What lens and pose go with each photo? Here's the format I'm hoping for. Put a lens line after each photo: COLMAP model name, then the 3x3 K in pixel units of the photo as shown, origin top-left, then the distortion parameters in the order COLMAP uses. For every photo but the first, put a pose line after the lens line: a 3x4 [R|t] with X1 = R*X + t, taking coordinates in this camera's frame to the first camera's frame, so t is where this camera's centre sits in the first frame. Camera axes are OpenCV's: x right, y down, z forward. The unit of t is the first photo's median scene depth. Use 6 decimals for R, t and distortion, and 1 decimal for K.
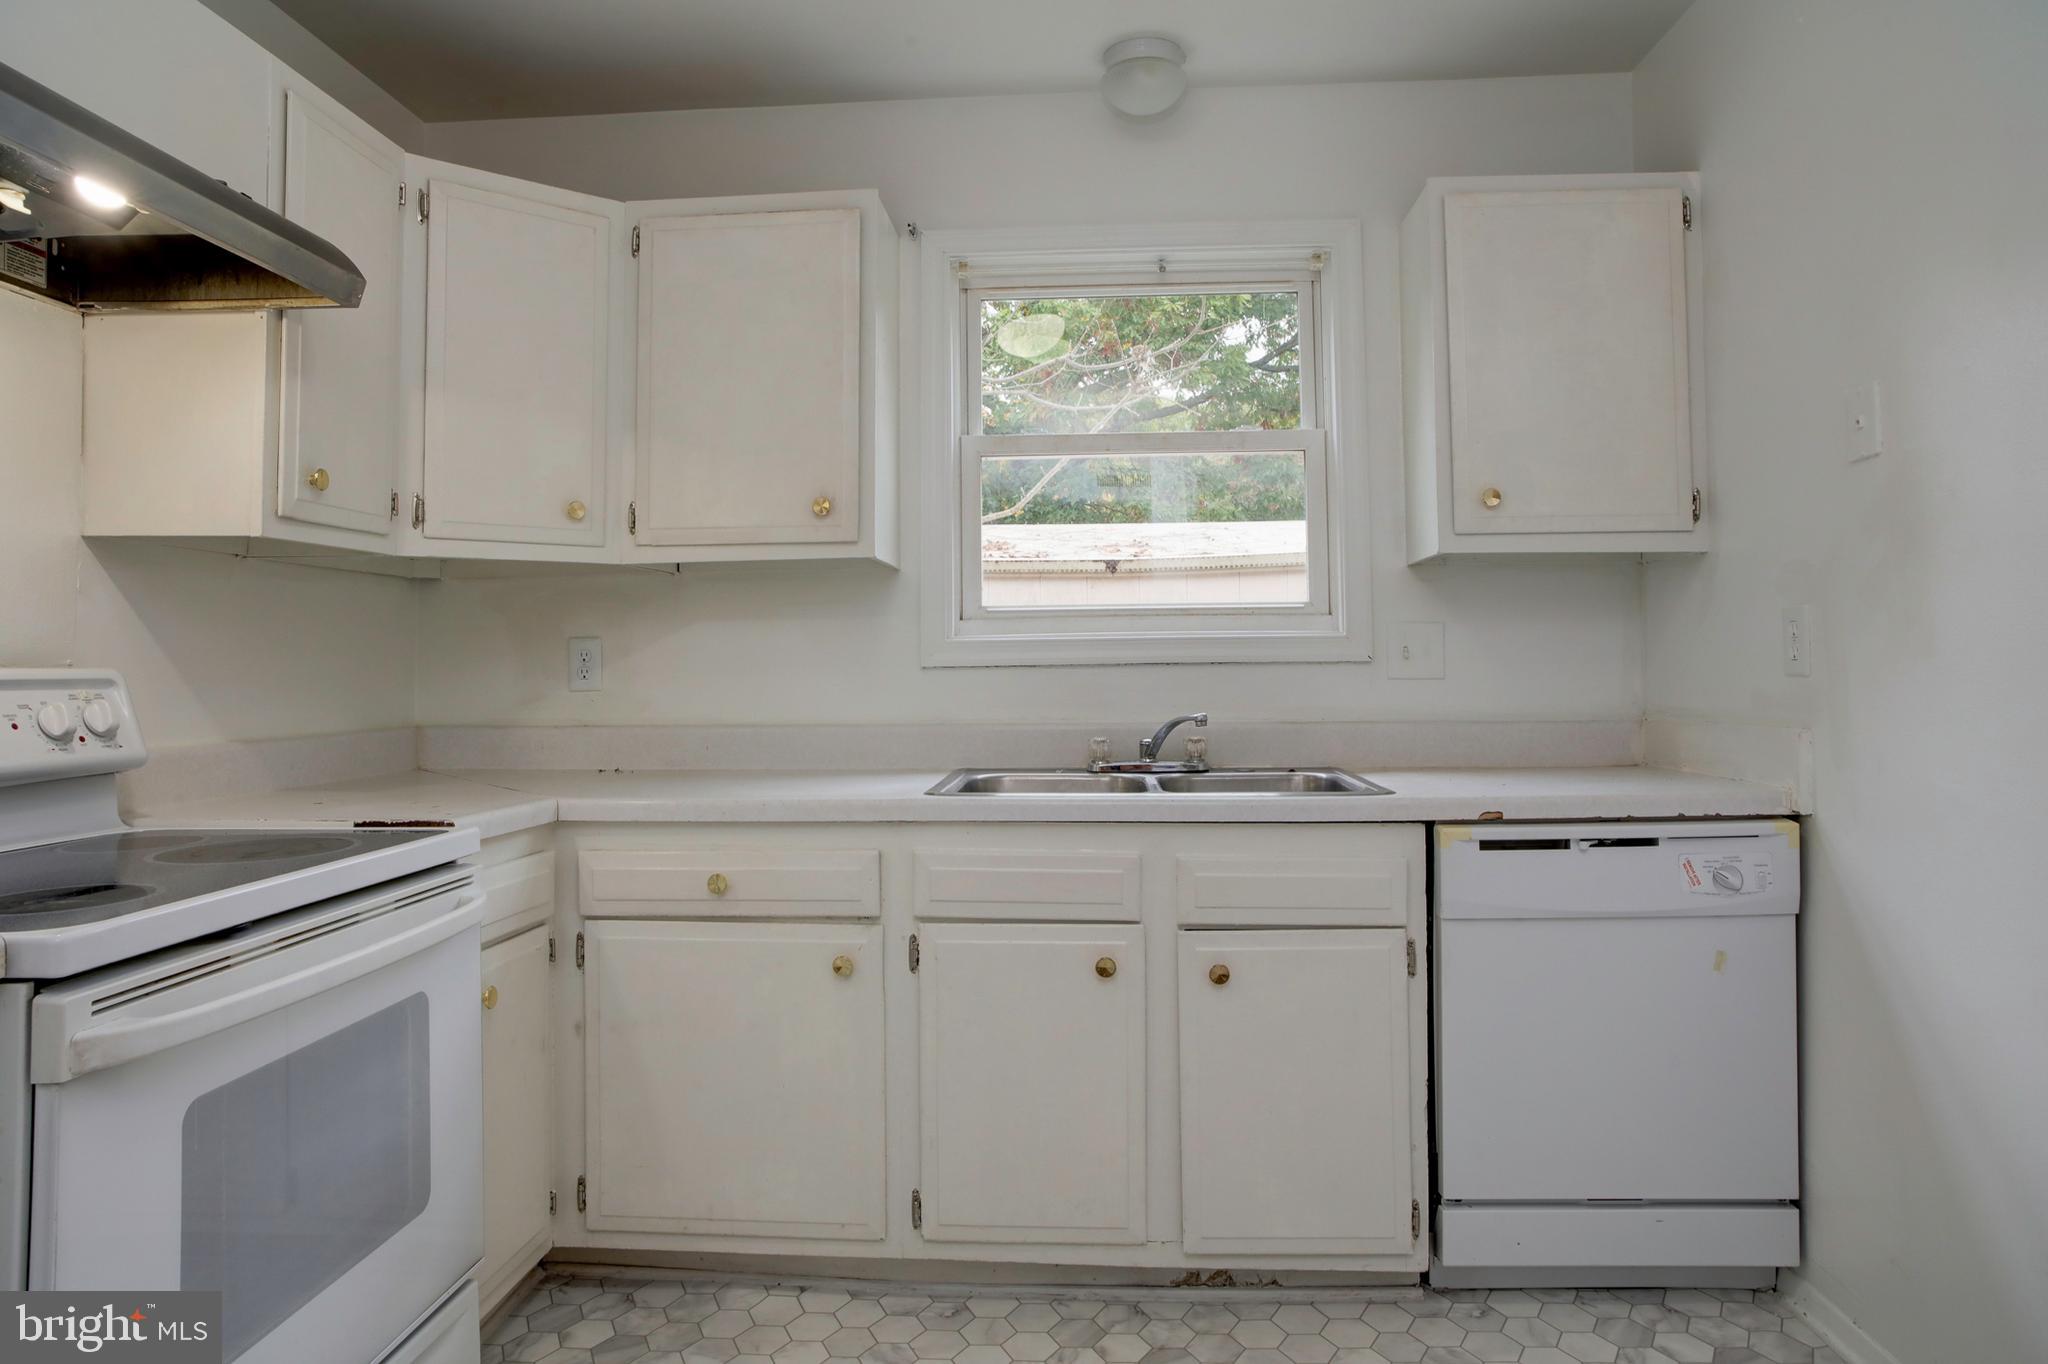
lens RADIAL K [[1267.3, 0, 1037.6], [0, 1267.3, 628.1], [0, 0, 1]] dist [-0.079379, 0.069260]
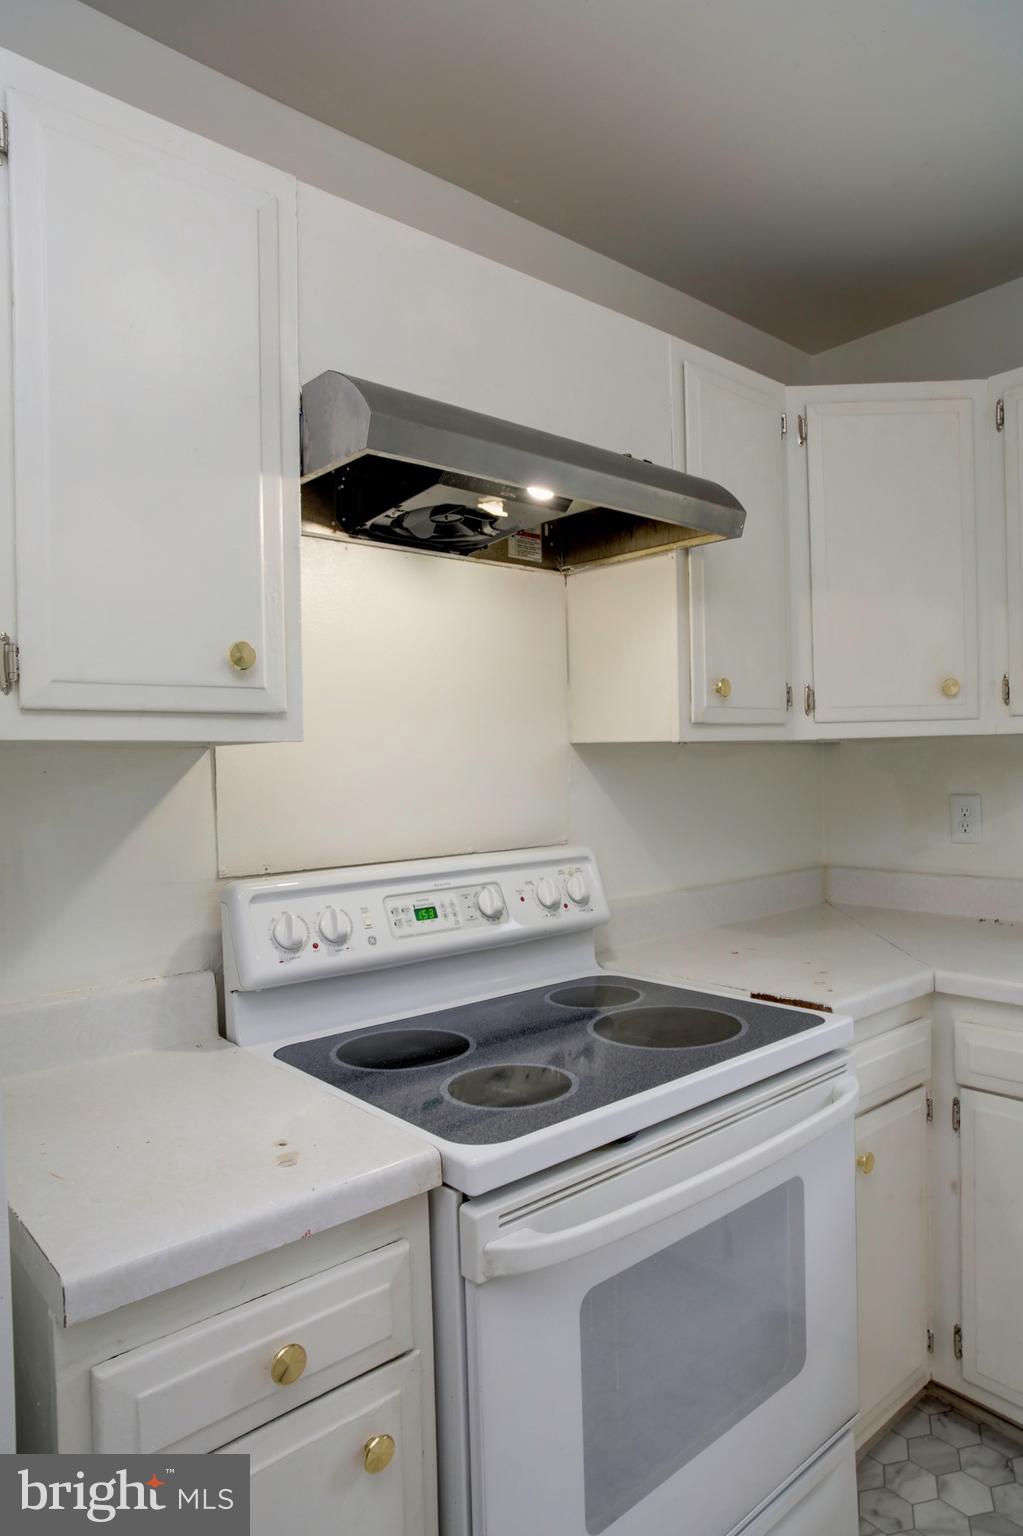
lens RADIAL K [[965.2, 0, 559.5], [0, 965.2, 778.1], [0, 0, 1]] dist [-0.076654, 0.071325]
pose [[0.721575, 0.001543, -0.692334, -0.056633], [0.037617, 0.998433, 0.041431, -0.072010], [0.691313, -0.055939, 0.720386, 0.218332]]
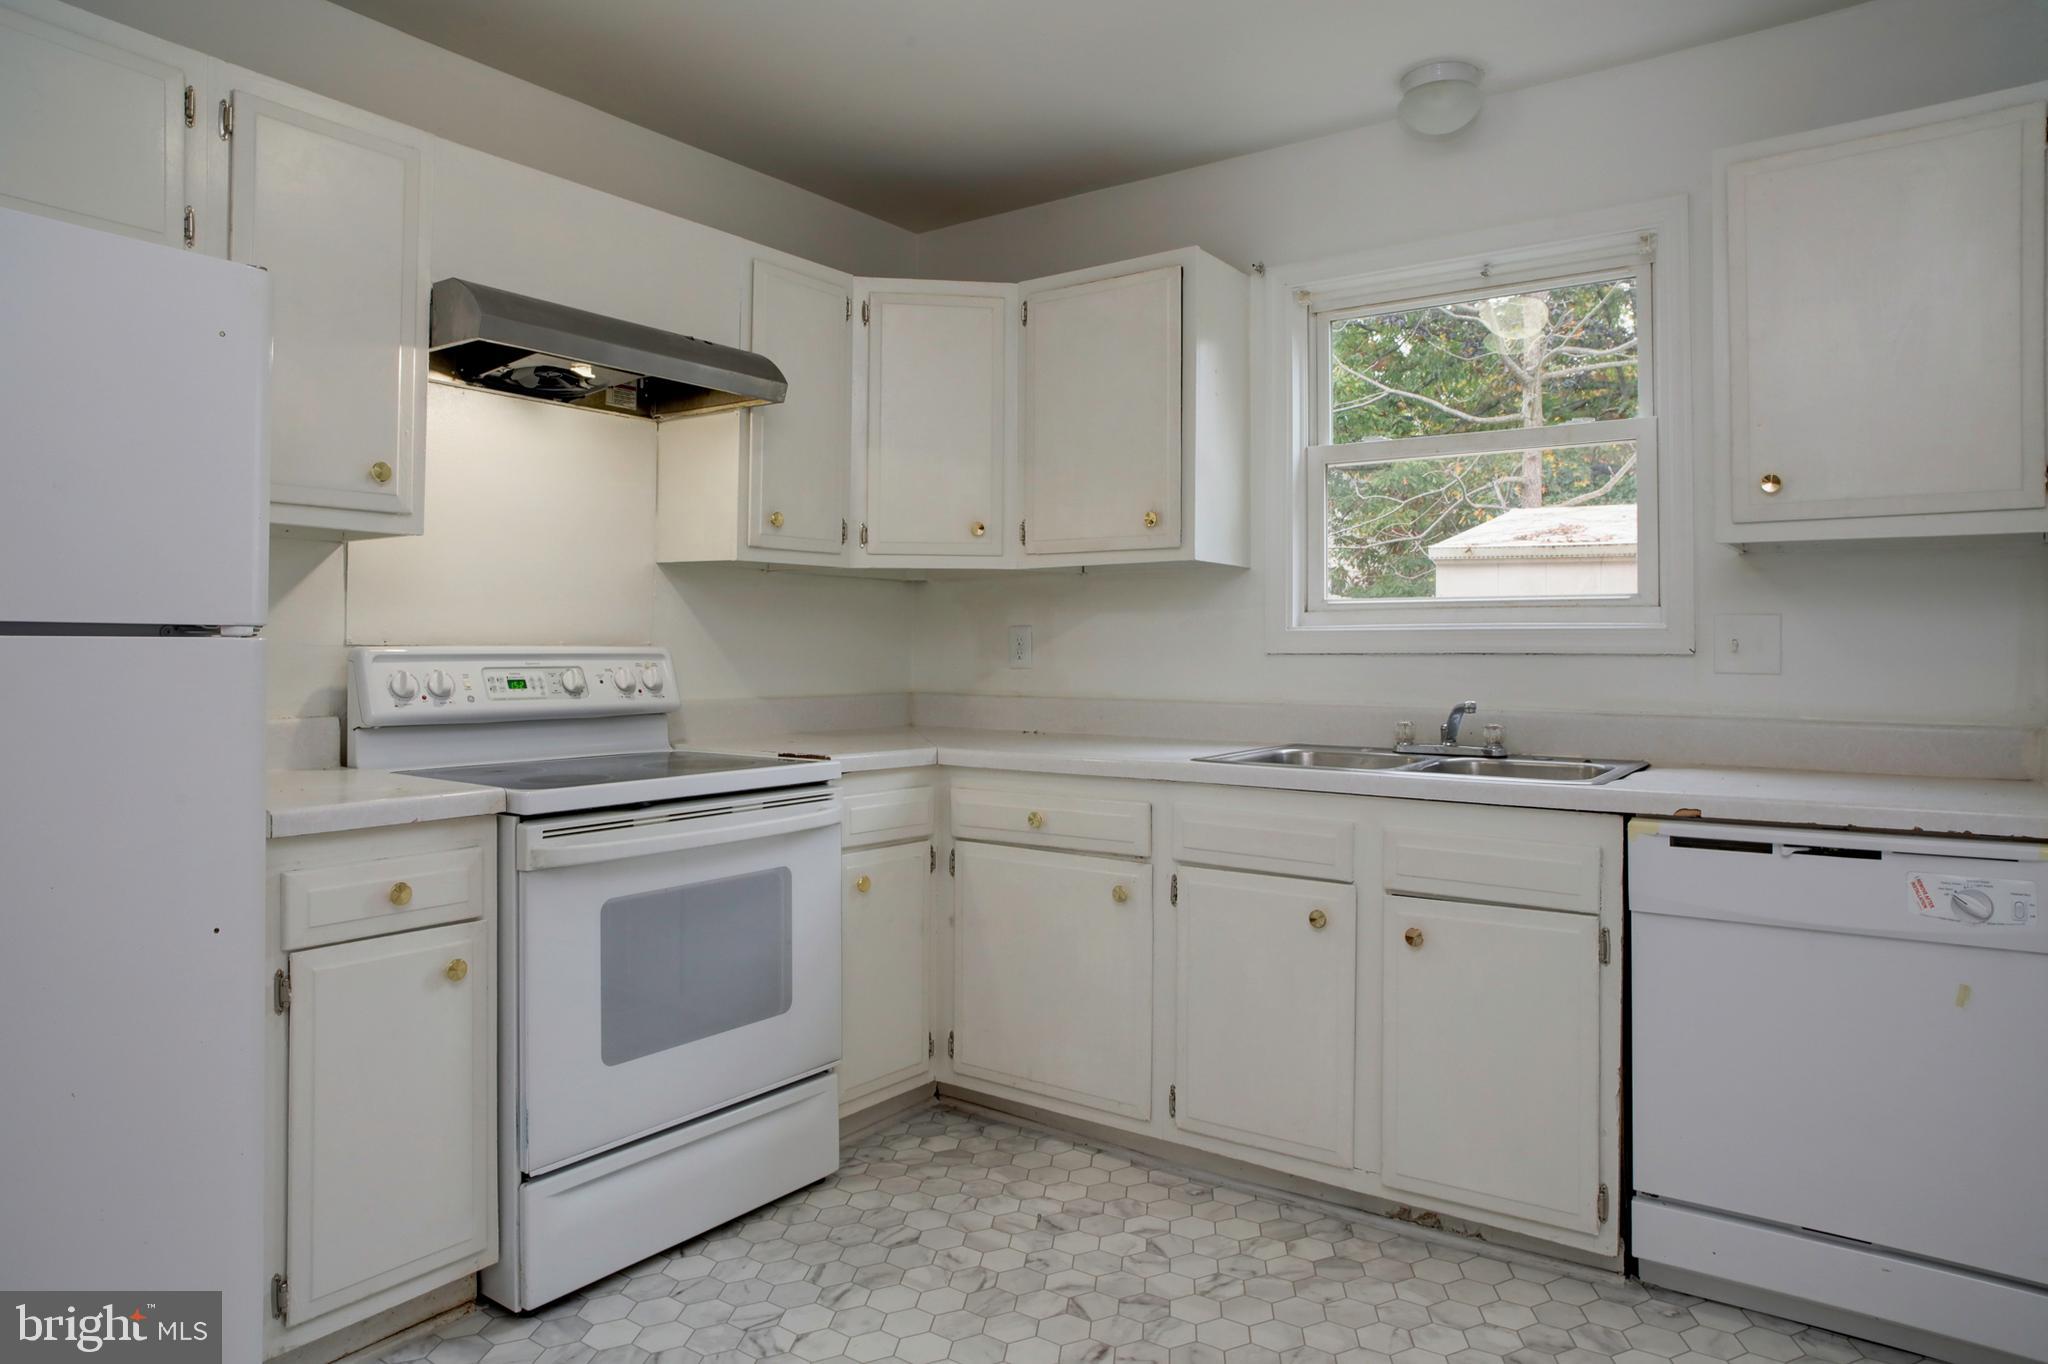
lens RADIAL K [[1267.3, 0, 1037.6], [0, 1267.3, 628.1], [0, 0, 1]] dist [-0.079379, 0.069260]
pose [[0.852143, 0.004037, -0.523293, 0.428407], [0.002762, 0.999922, 0.012212, -0.008793], [0.523301, -0.011852, 0.852065, -0.099588]]
